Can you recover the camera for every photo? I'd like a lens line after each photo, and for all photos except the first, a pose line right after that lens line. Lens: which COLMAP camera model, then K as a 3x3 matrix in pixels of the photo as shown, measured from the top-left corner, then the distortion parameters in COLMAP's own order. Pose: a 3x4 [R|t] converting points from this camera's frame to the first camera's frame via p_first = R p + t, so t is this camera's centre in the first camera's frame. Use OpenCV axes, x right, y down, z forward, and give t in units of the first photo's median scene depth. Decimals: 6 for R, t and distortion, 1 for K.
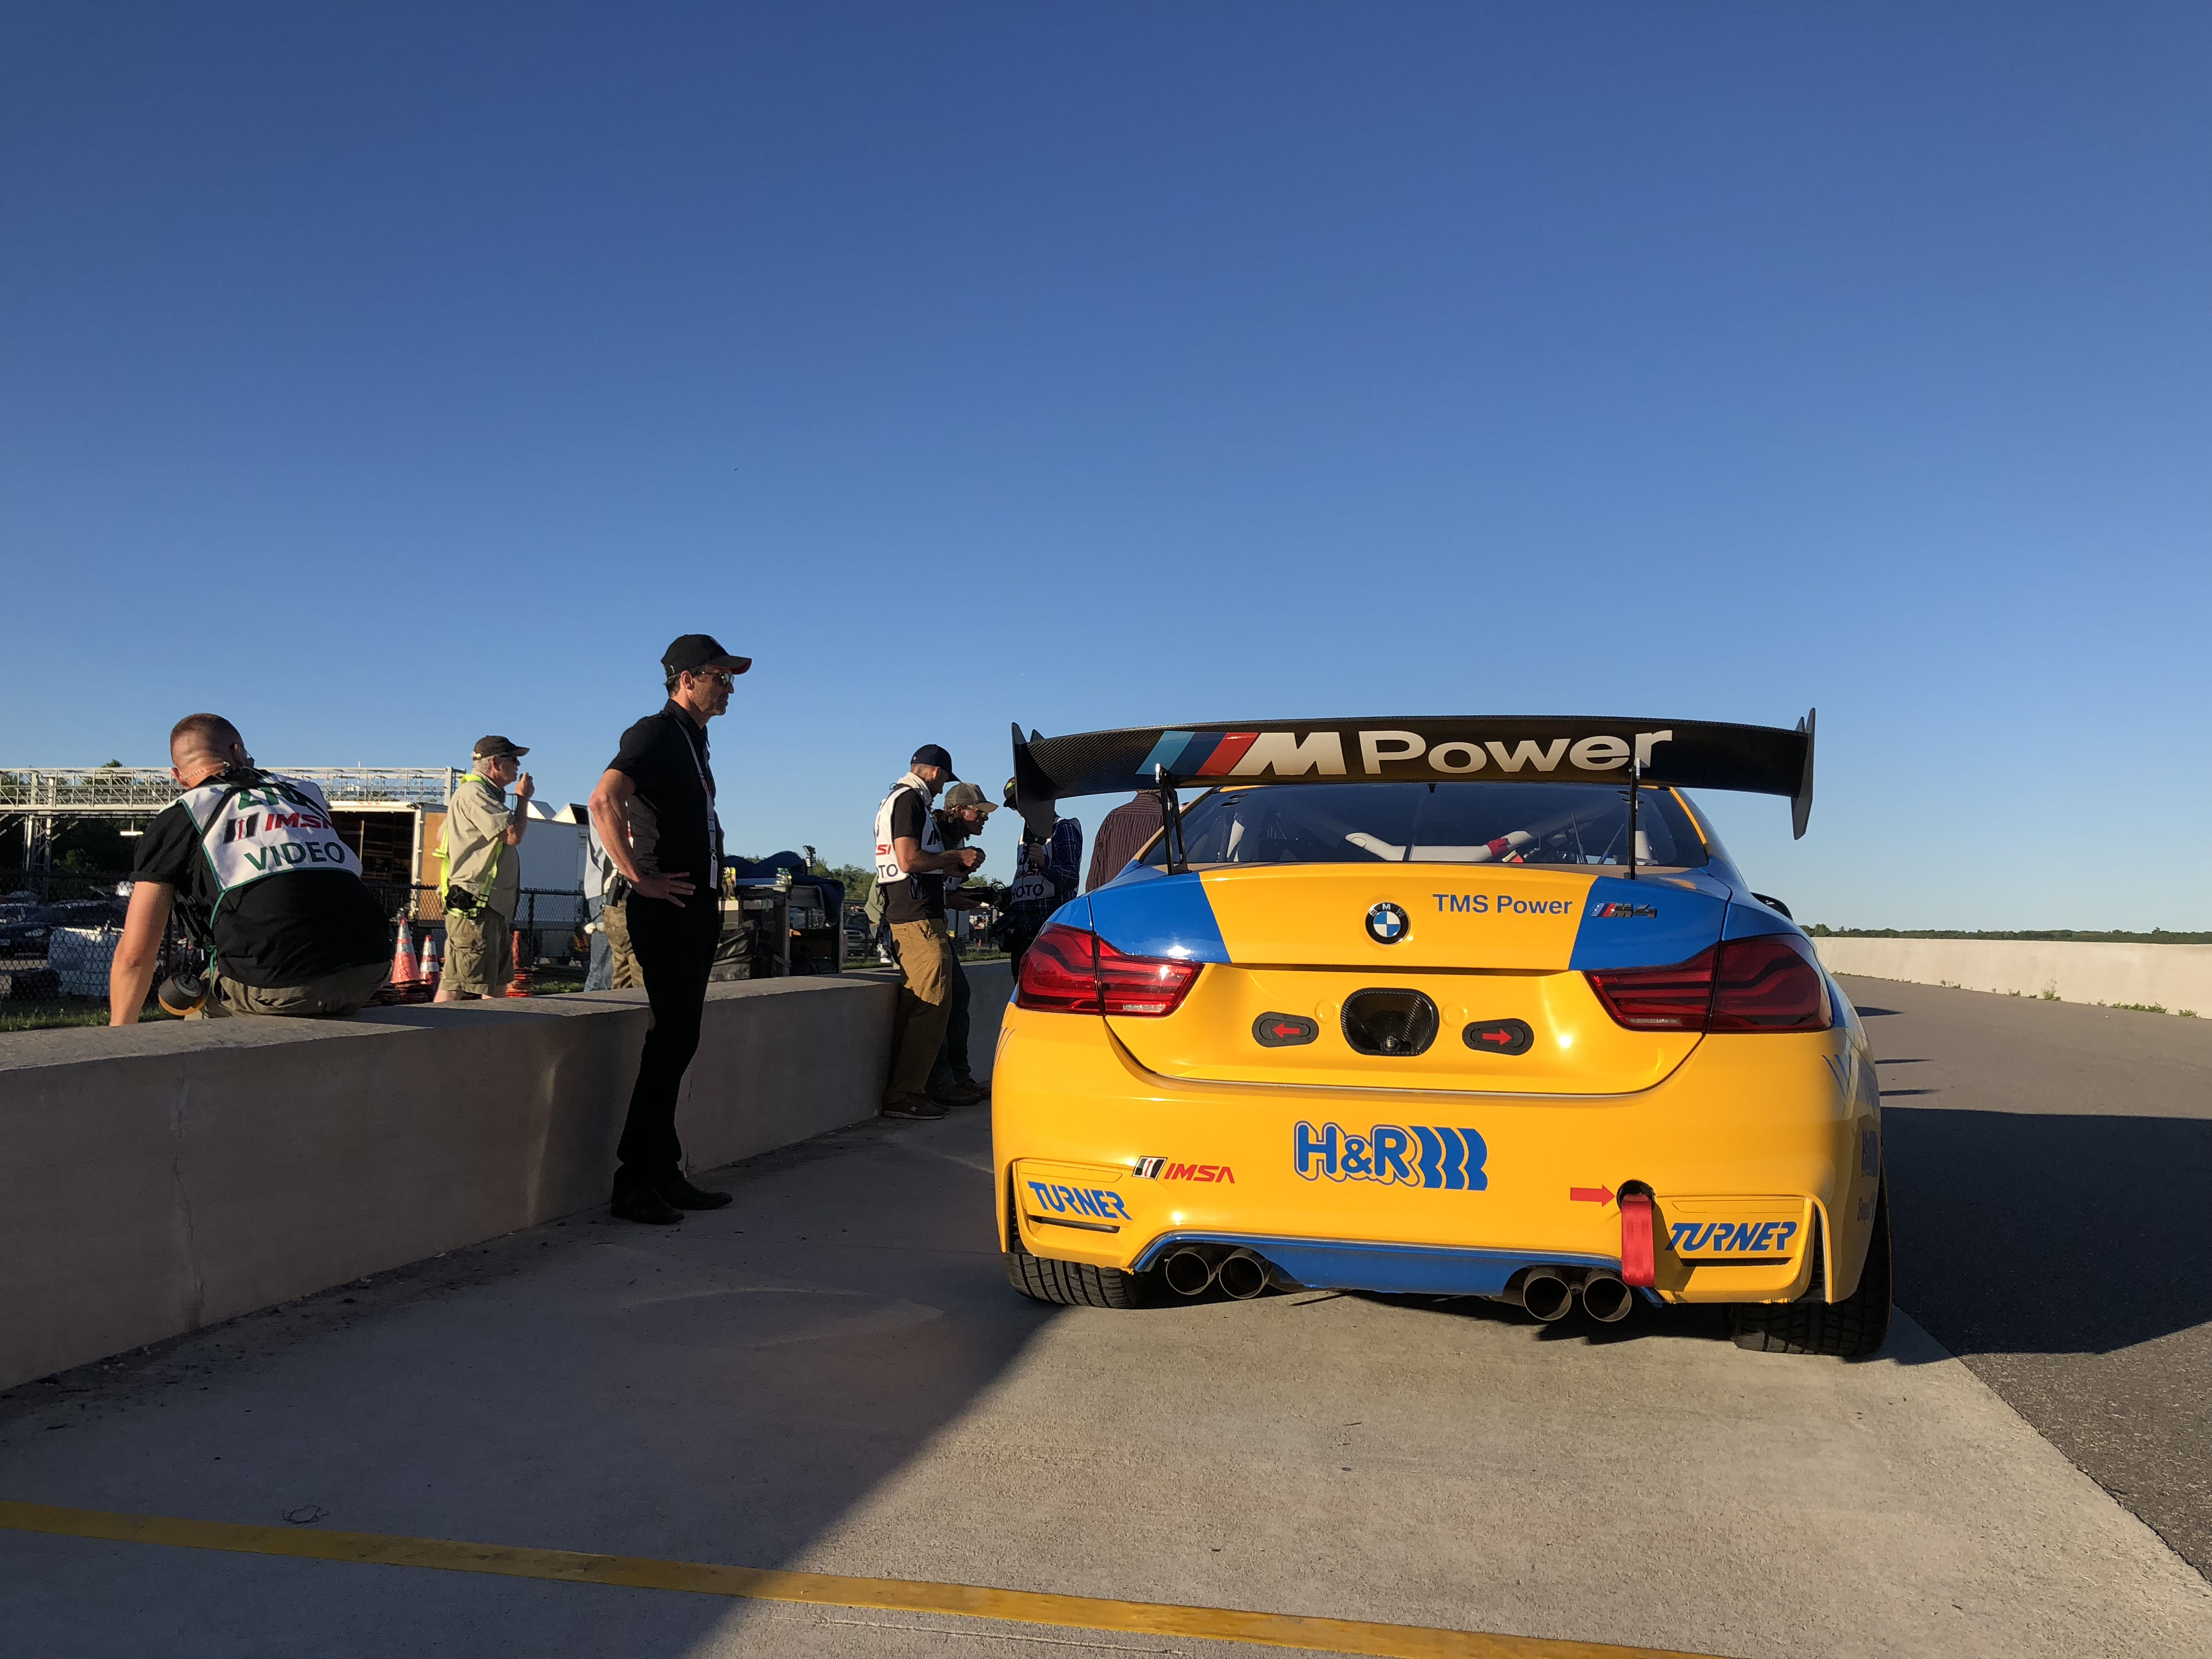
lens RADIAL K [[1855.9, 0, 1110.1], [0, 1855.9, 734.8], [0, 0, 1]] dist [-0.010007, -0.007775]
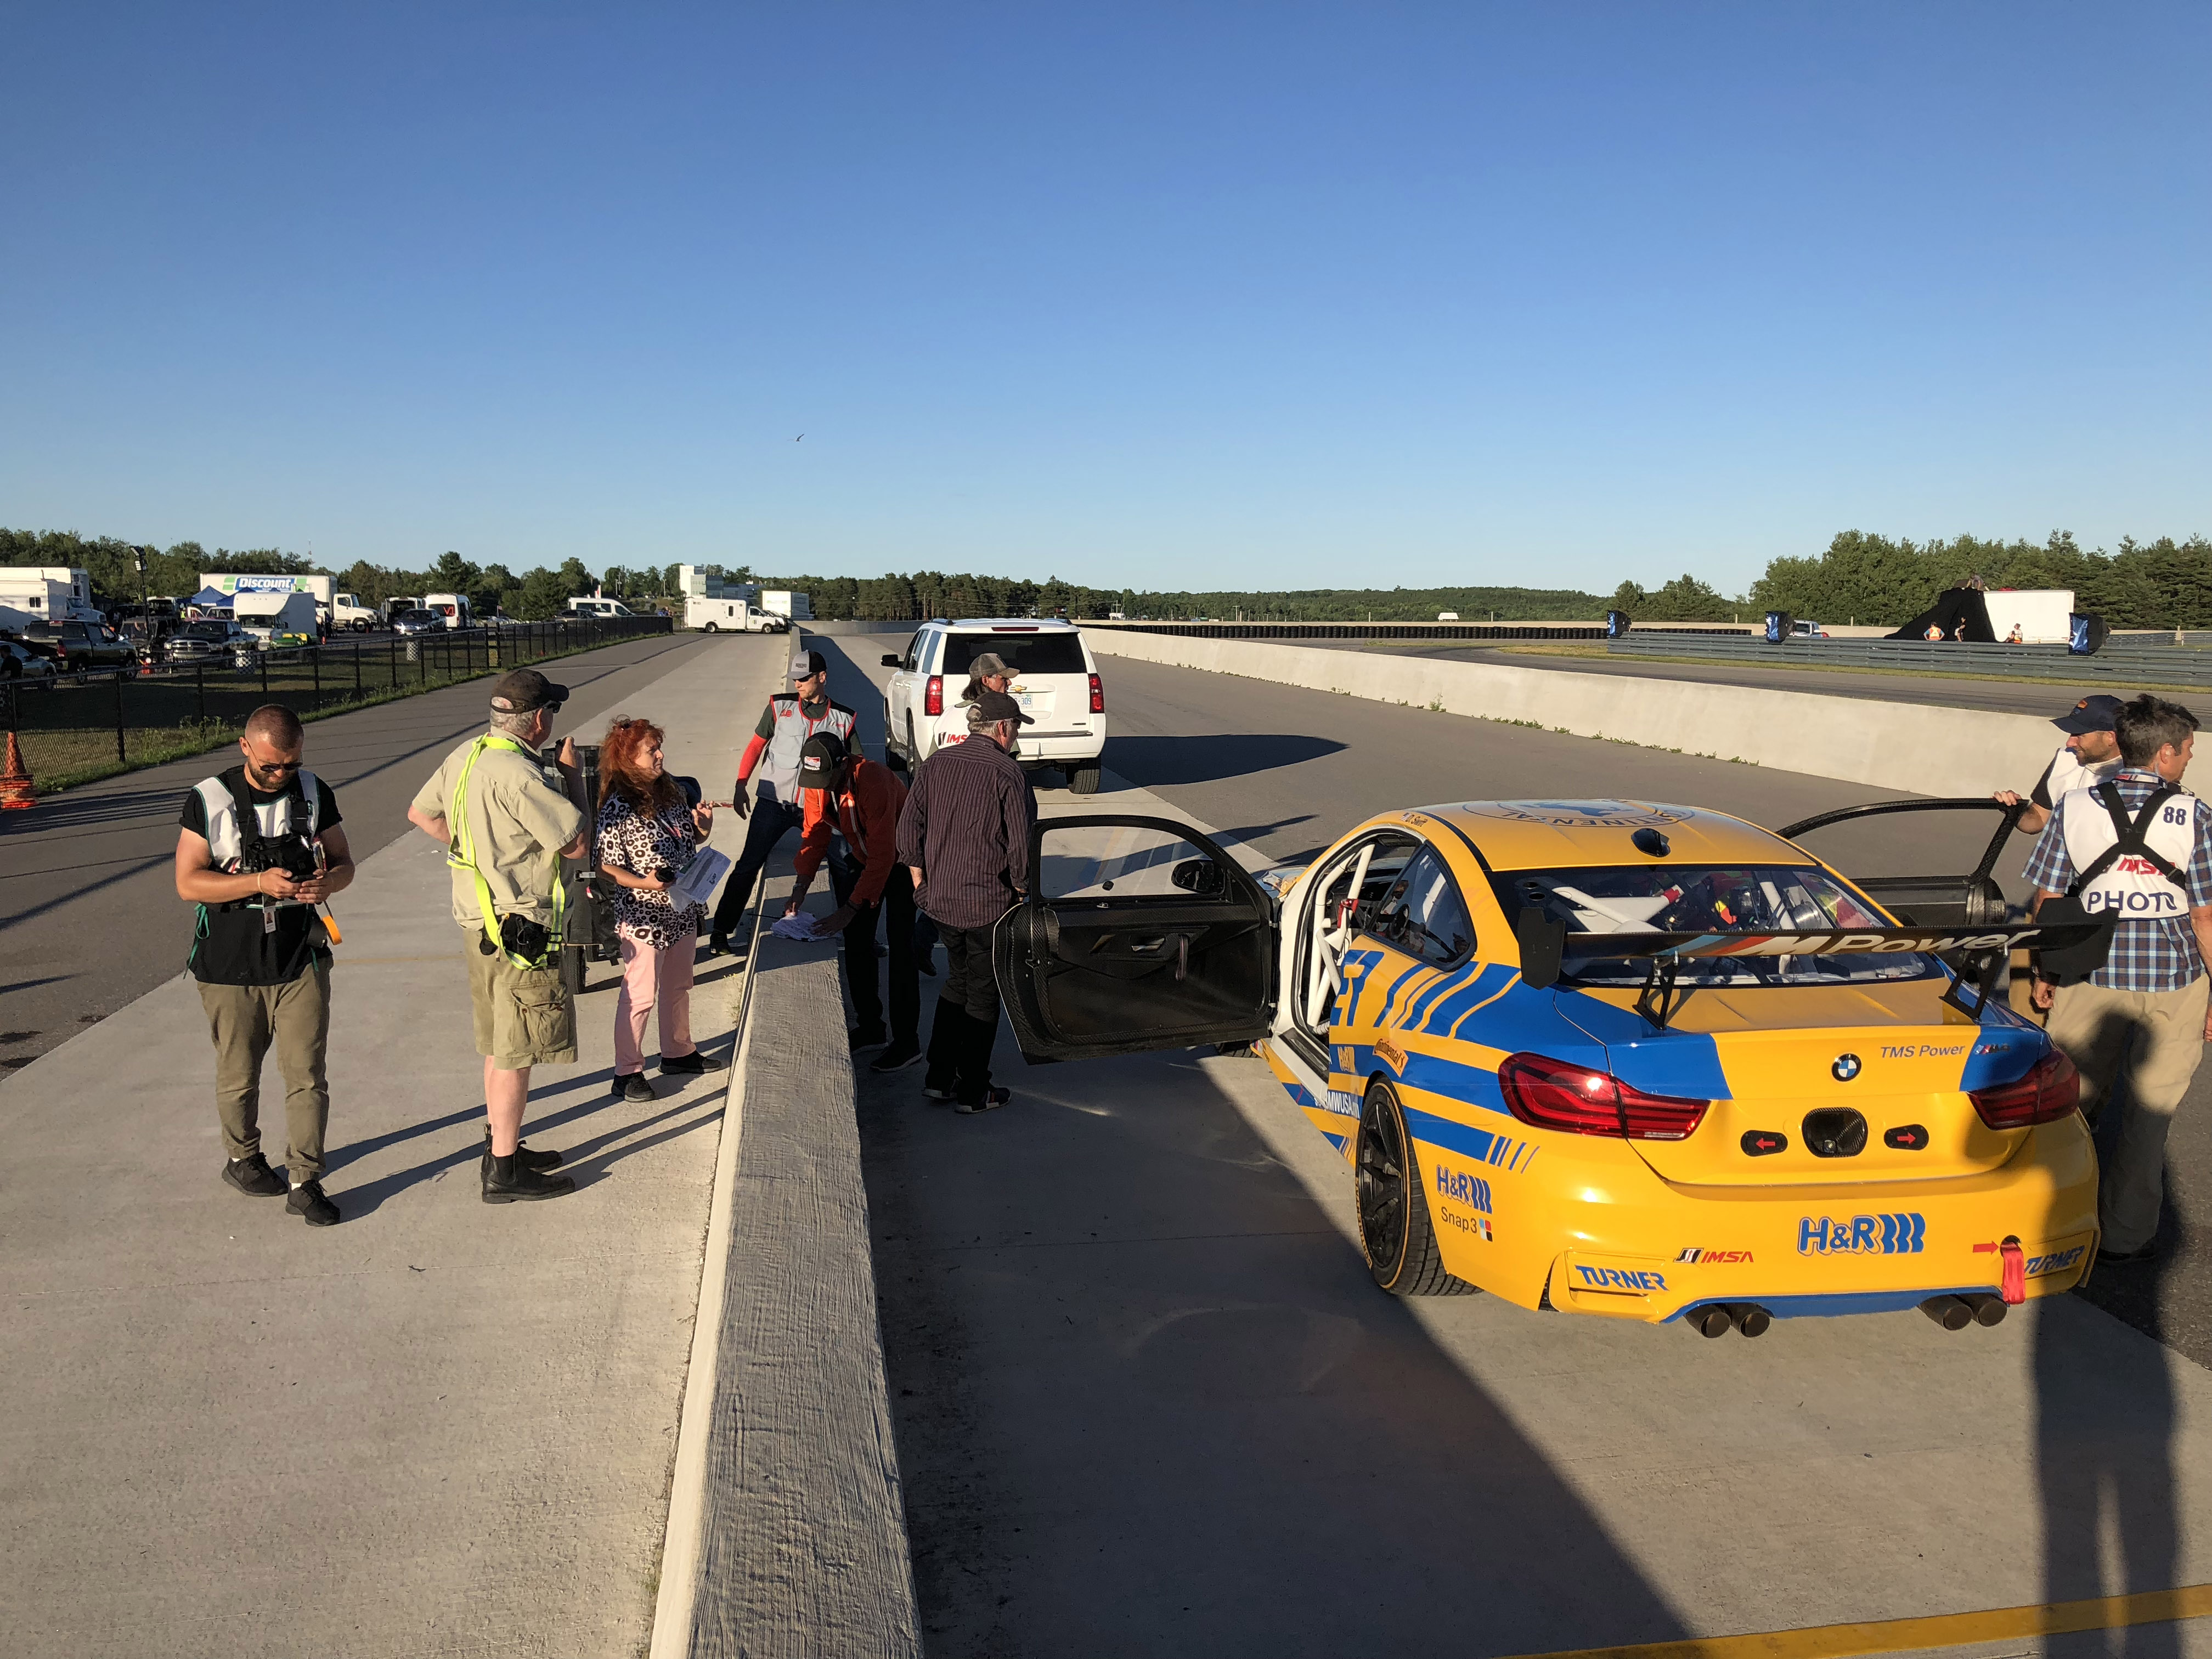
lens RADIAL K [[1846.6, 0, 1081.0], [0, 1846.6, 785.1], [0, 0, 1]] dist [-0.051804, 0.070382]
pose [[0.938687, -0.052136, 0.340804, -0.849134], [-0.020148, 0.978515, 0.205188, -0.377013], [-0.344180, -0.199474, 0.917470, -0.015535]]
